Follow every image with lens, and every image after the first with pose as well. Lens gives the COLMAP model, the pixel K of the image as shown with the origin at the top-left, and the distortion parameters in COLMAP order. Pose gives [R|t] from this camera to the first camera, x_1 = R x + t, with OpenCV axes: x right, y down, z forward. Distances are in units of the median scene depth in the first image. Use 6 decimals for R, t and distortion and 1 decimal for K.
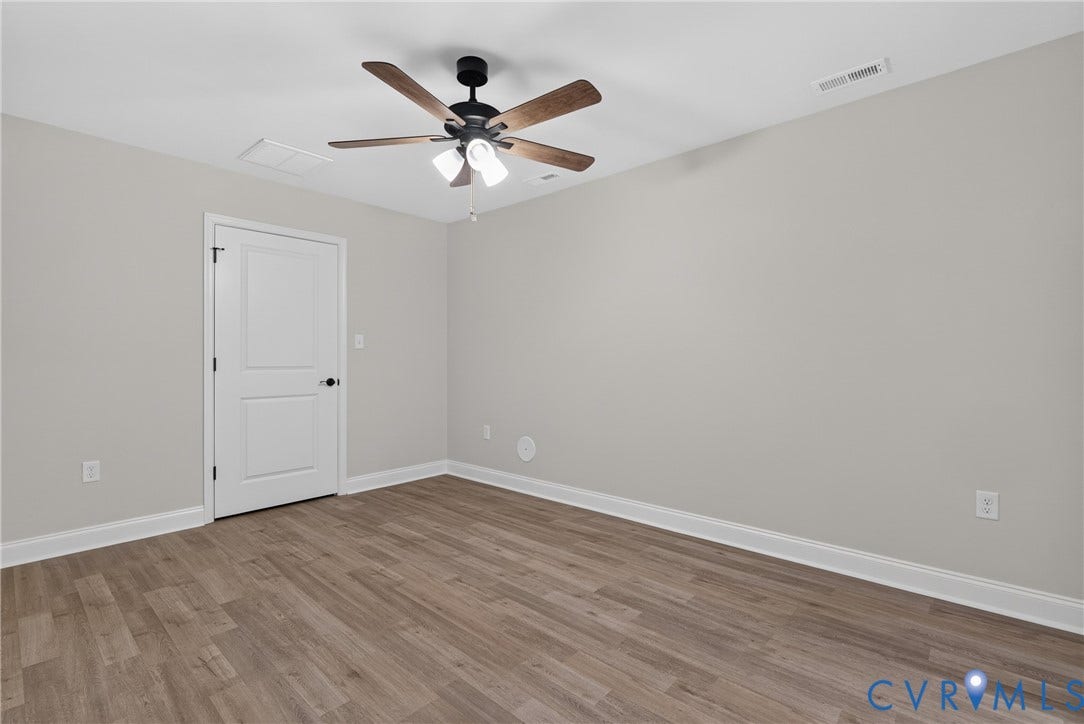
lens RADIAL K [[487.7, 0, 541.5], [0, 487.7, 357.7], [0, 0, 1]] dist [-0.000449, 0.000048]
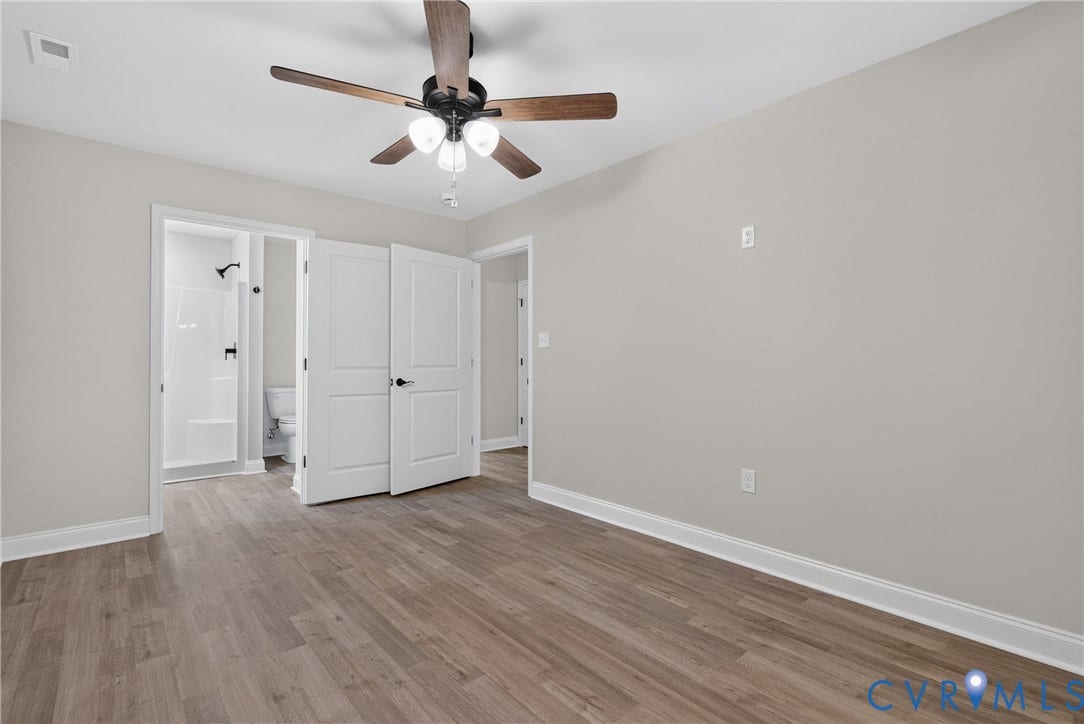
lens RADIAL K [[487.7, 0, 541.5], [0, 487.7, 357.7], [0, 0, 1]] dist [-0.000449, 0.000048]
pose [[-0.993854, 0.003410, 0.110645, -0.411666], [0.002484, 0.999961, -0.008502, 0.007402], [-0.110669, -0.008175, -0.993824, 1.929814]]
